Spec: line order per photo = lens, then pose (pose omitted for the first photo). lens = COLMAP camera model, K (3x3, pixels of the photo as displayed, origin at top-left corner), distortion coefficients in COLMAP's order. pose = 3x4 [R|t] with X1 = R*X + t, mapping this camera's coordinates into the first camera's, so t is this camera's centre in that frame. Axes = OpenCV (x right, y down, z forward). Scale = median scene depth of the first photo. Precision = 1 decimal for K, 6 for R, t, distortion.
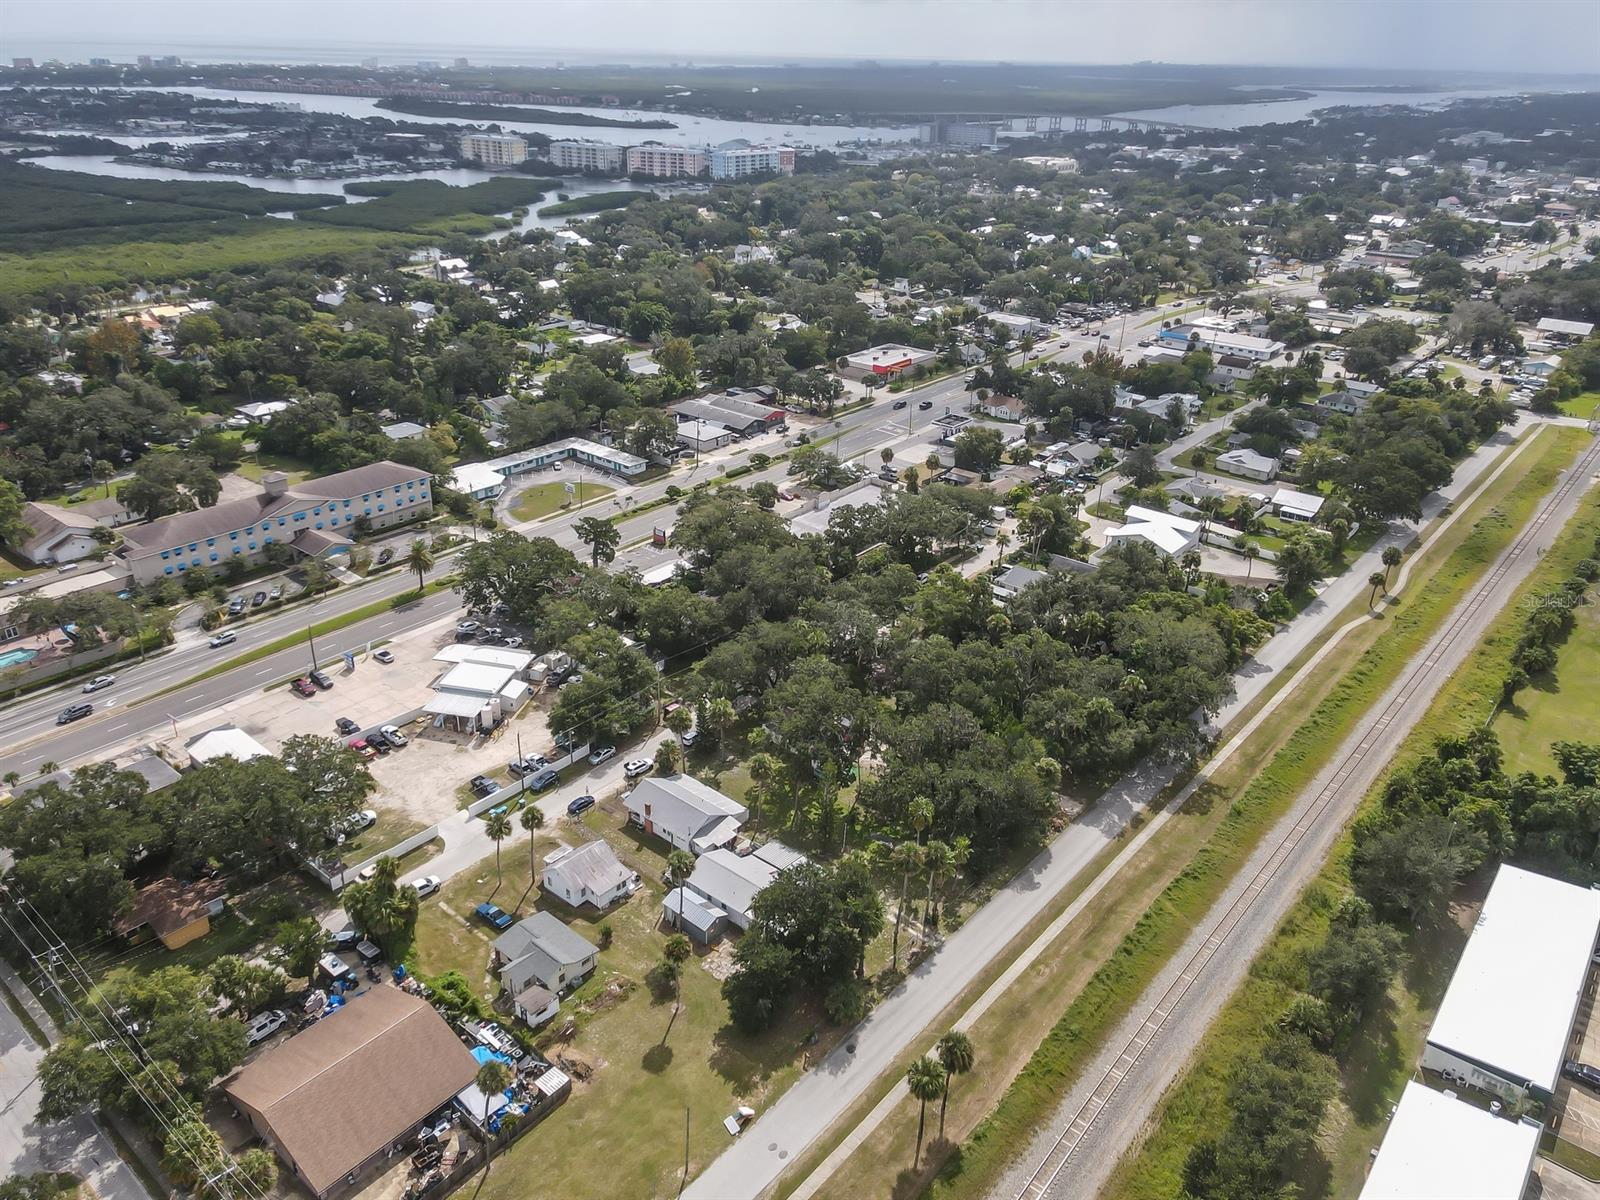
lens RADIAL K [[1158.3, 0, 800.0], [0, 1158.3, 600.0], [0, 0, 1]] dist [0.012459, 0.010568]
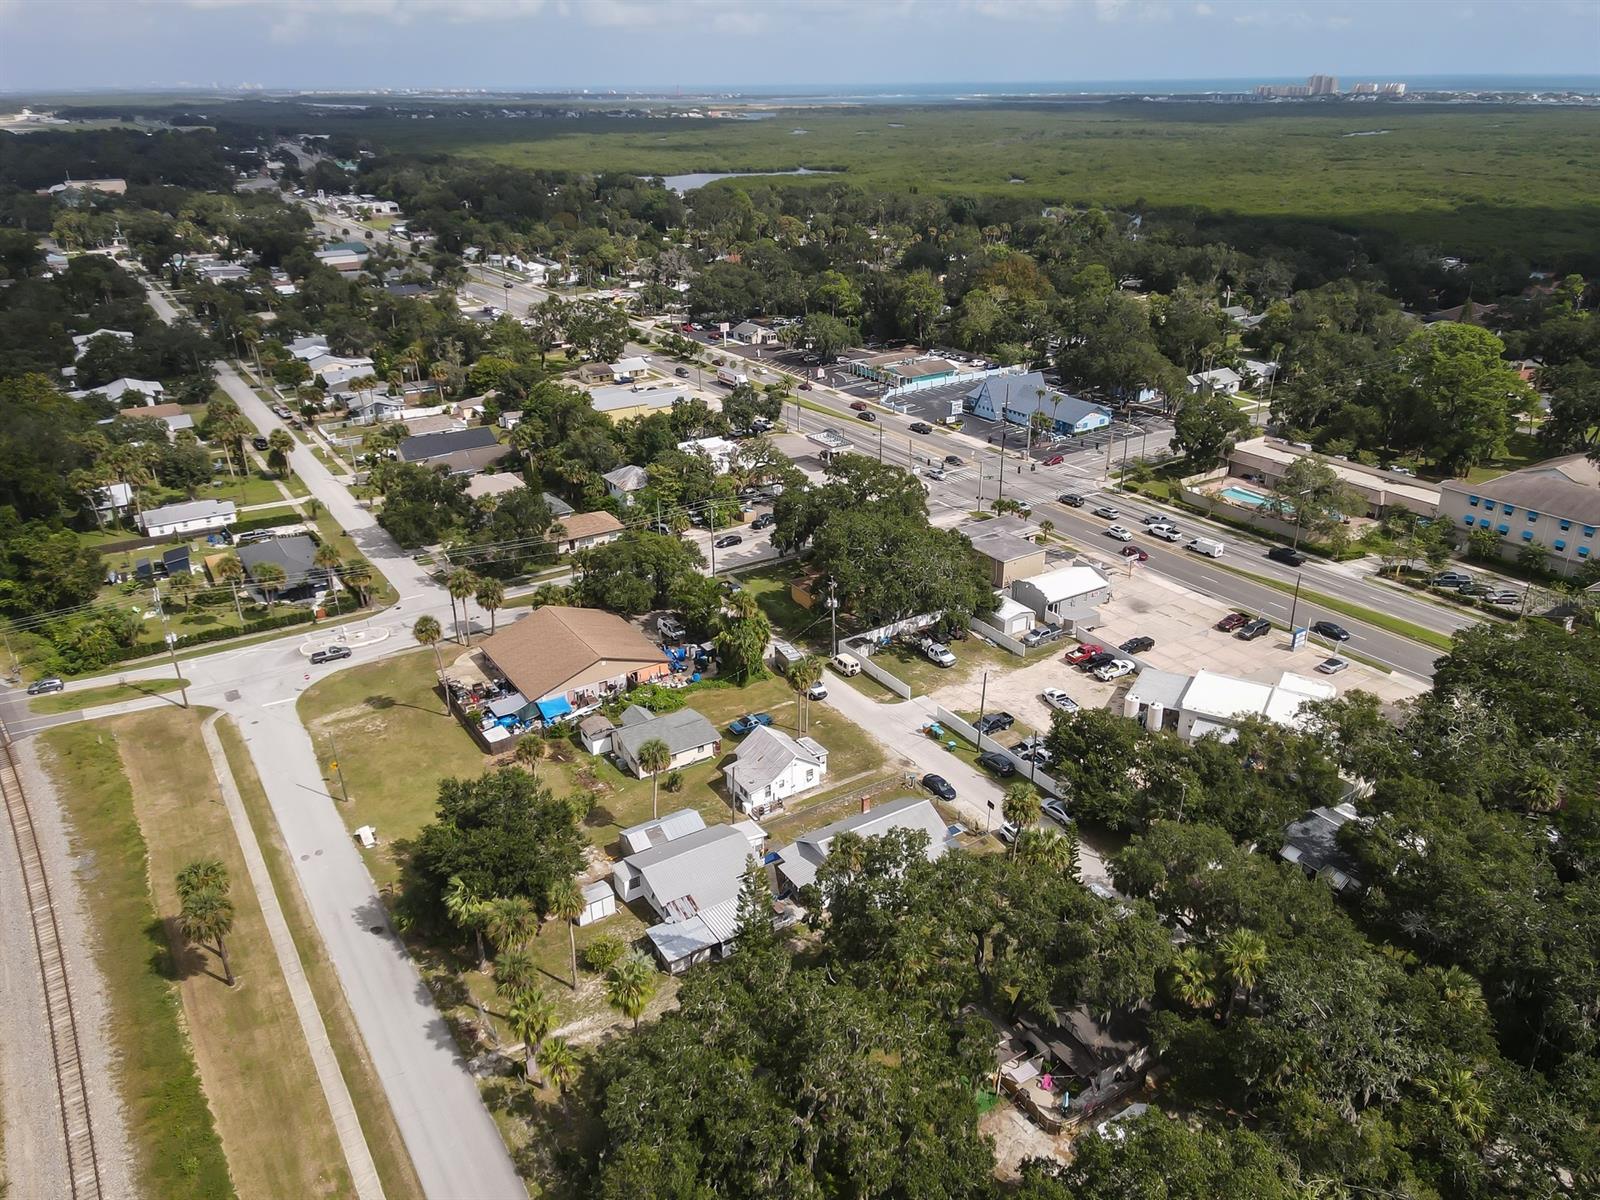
lens RADIAL K [[1147.8, 0, 805.7], [0, 1147.8, 620.9], [0, 0, 1]] dist [0.003492, 0.010378]
pose [[-0.293008, 0.391000, -0.872505, 0.315205], [-0.408232, 0.774032, 0.483964, -0.164369], [0.864577, 0.497989, -0.067179, 0.655127]]
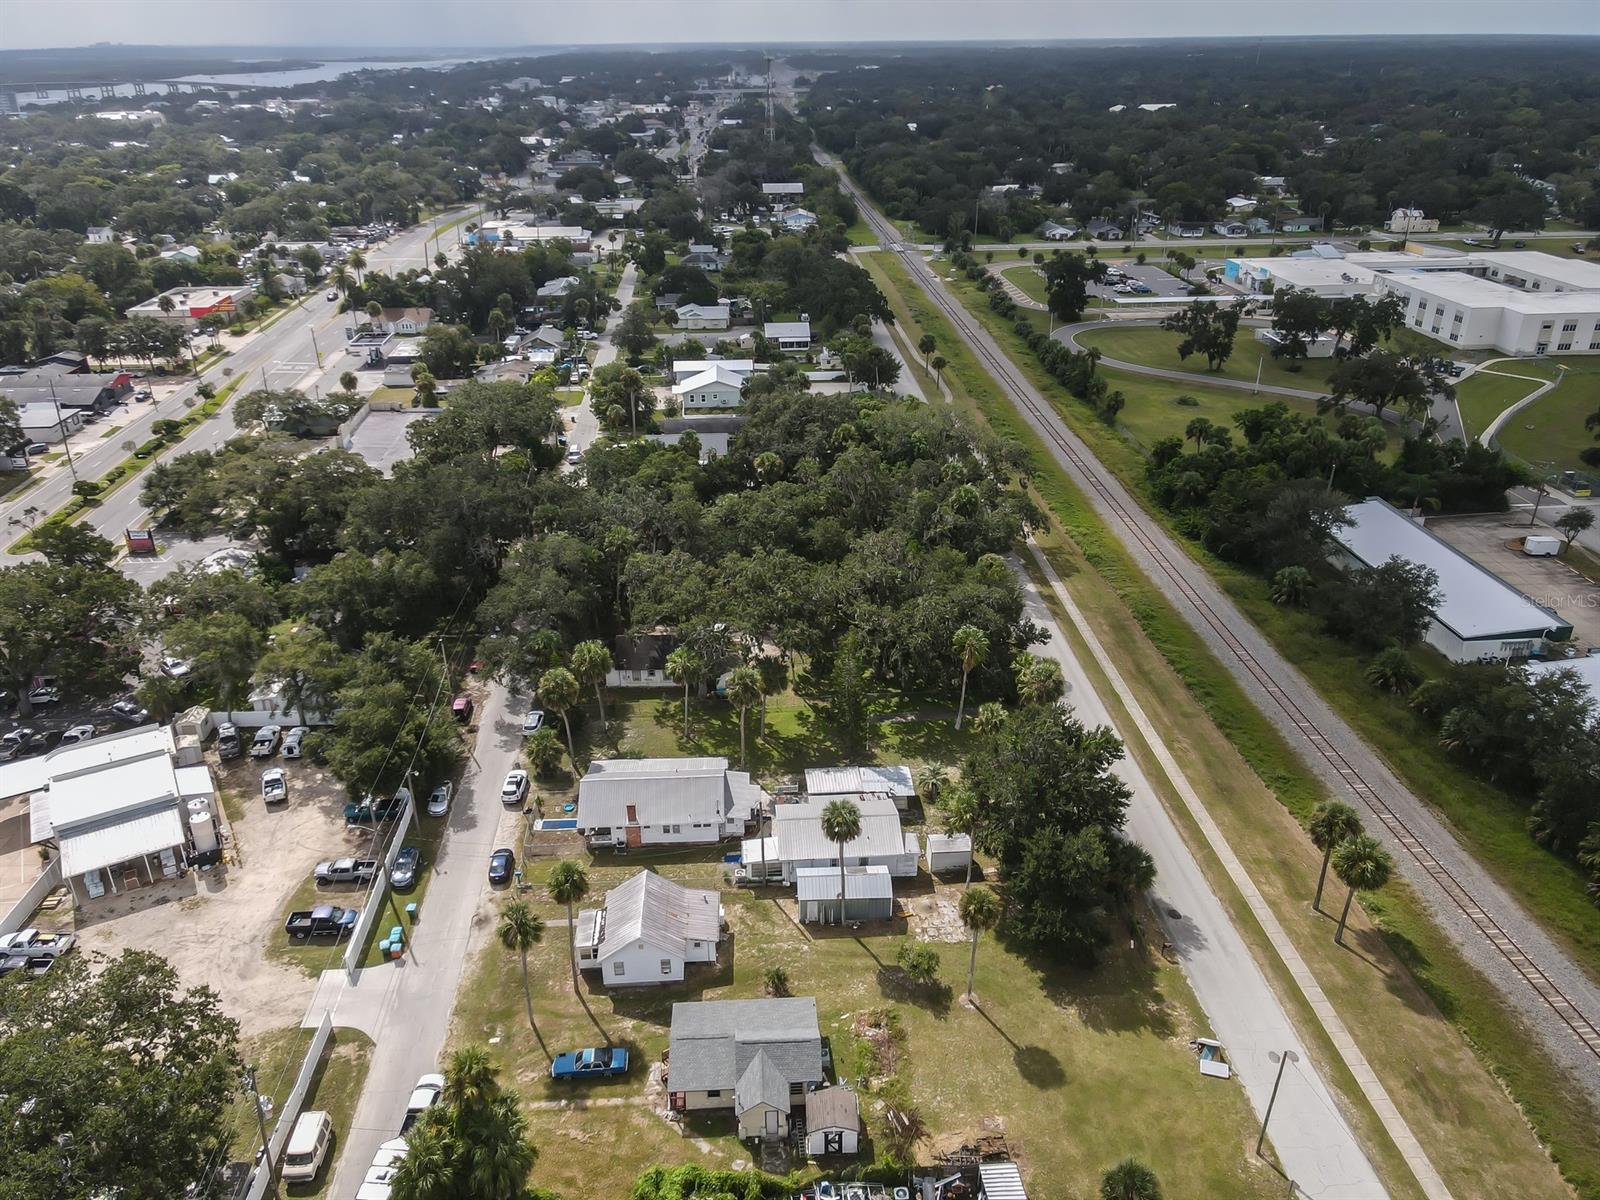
lens RADIAL K [[1158.3, 0, 800.0], [0, 1158.3, 600.0], [0, 0, 1]] dist [0.012459, 0.010568]
pose [[0.724285, -0.324006, 0.608631, -0.284763], [0.315786, 0.940571, 0.124922, 0.012697], [-0.612936, 0.101718, 0.783558, 0.290827]]
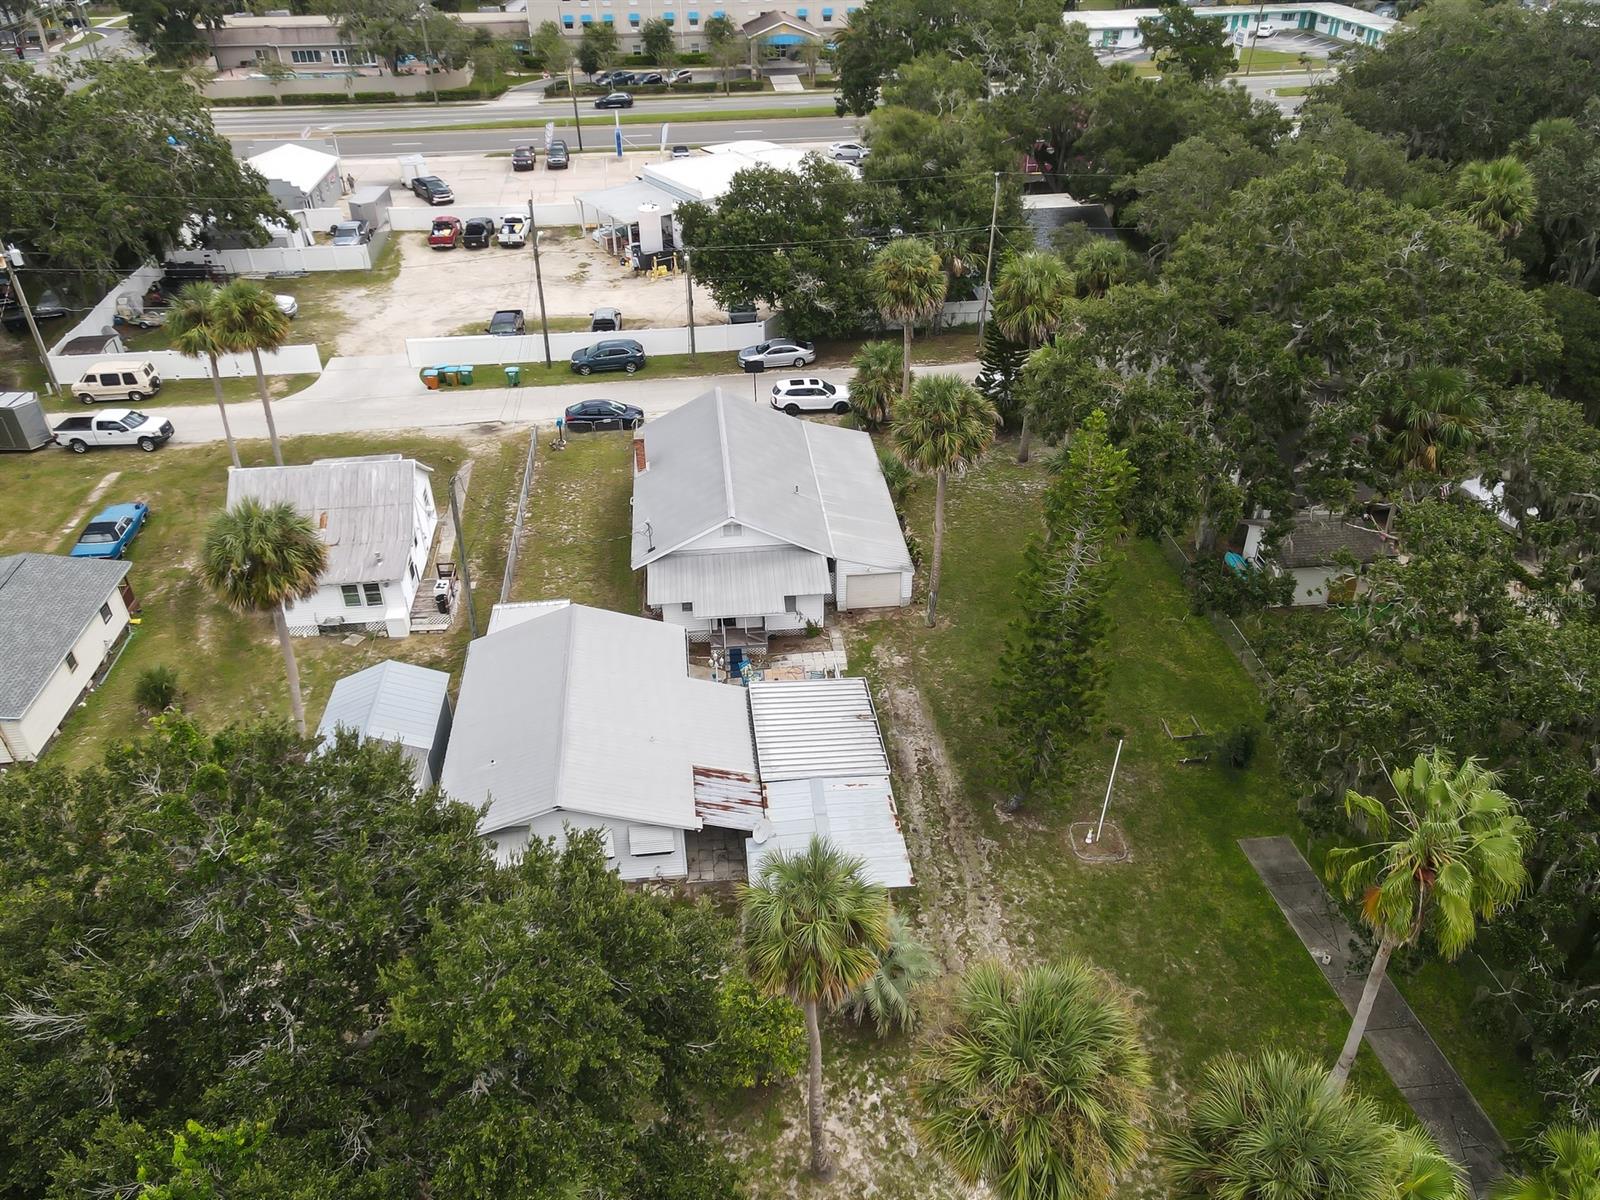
lens RADIAL K [[1147.8, 0, 805.7], [0, 1147.8, 620.9], [0, 0, 1]] dist [0.003492, 0.010378]
pose [[0.727830, 0.371562, -0.576373, 0.077932], [-0.272752, 0.928000, 0.253815, 0.087627], [0.629182, -0.027528, 0.776770, 0.526458]]
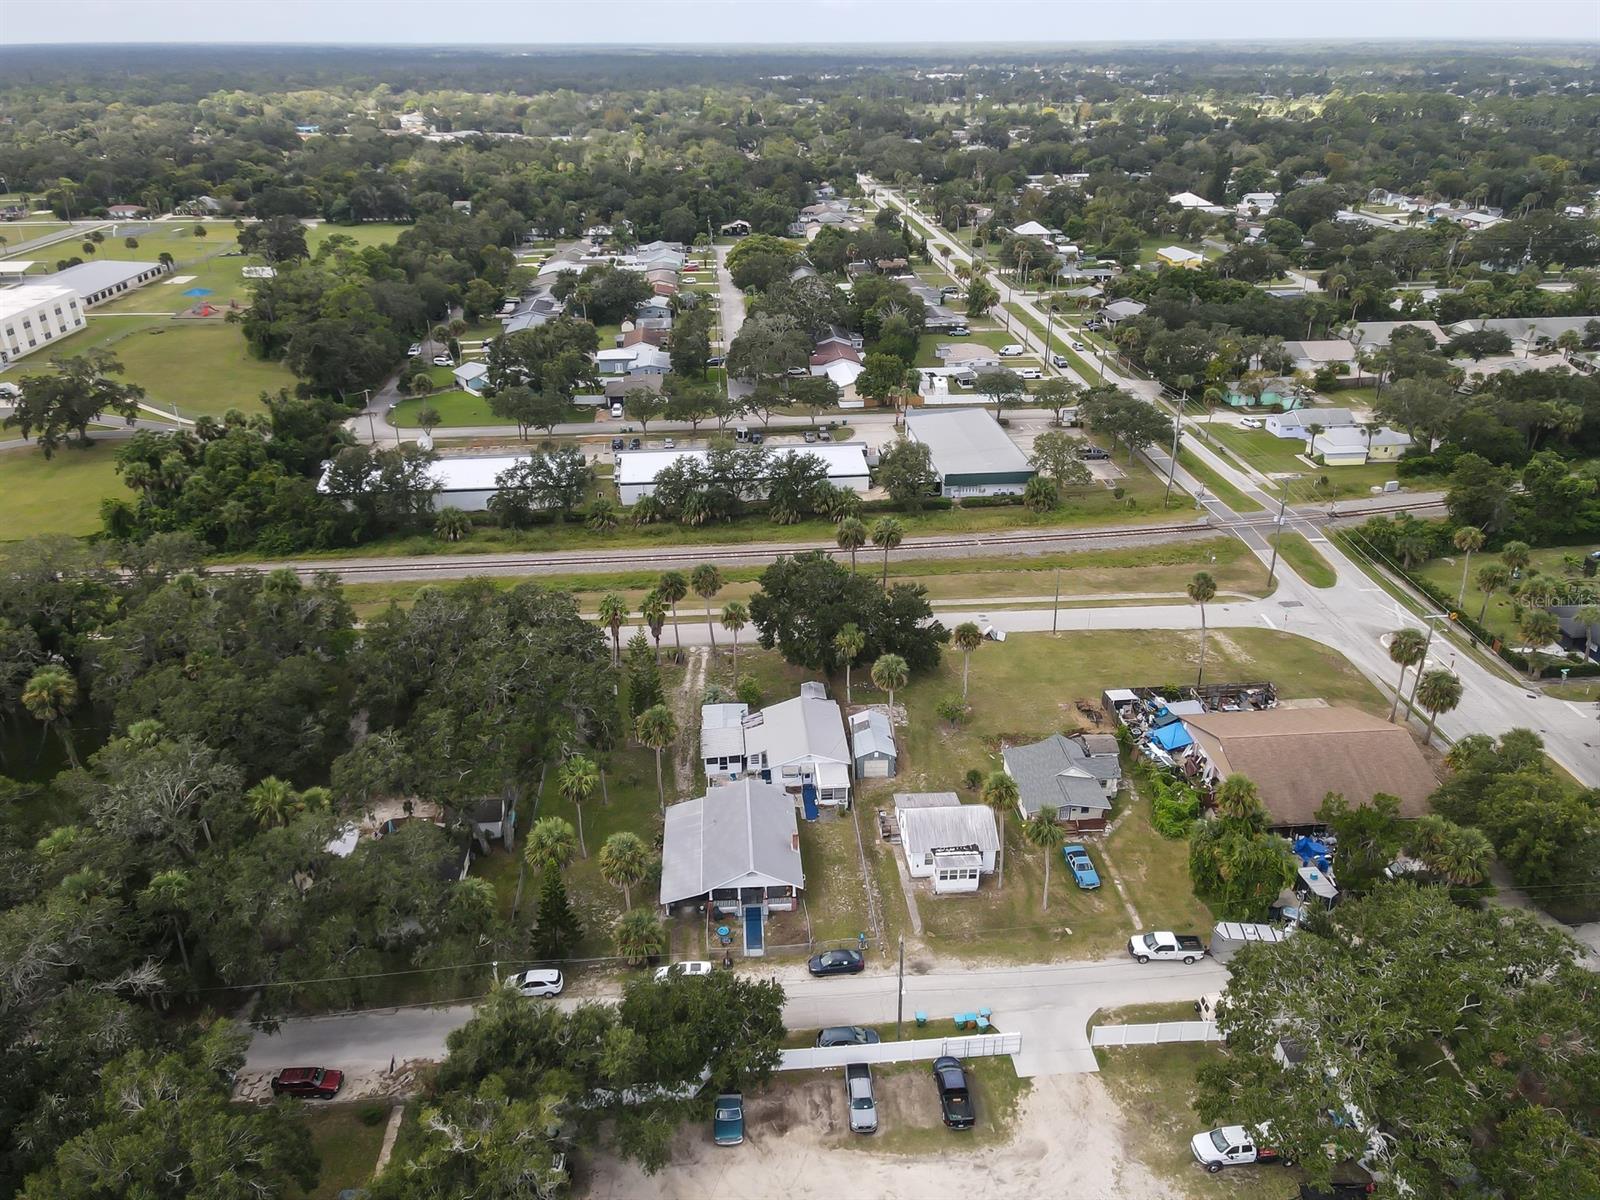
lens RADIAL K [[1158.3, 0, 800.0], [0, 1158.3, 600.0], [0, 0, 1]] dist [0.012459, 0.010568]
pose [[-0.702824, -0.325228, 0.632665, -0.332191], [0.294389, 0.676663, 0.674880, -0.225016], [-0.647591, 0.660571, -0.379831, 0.786366]]
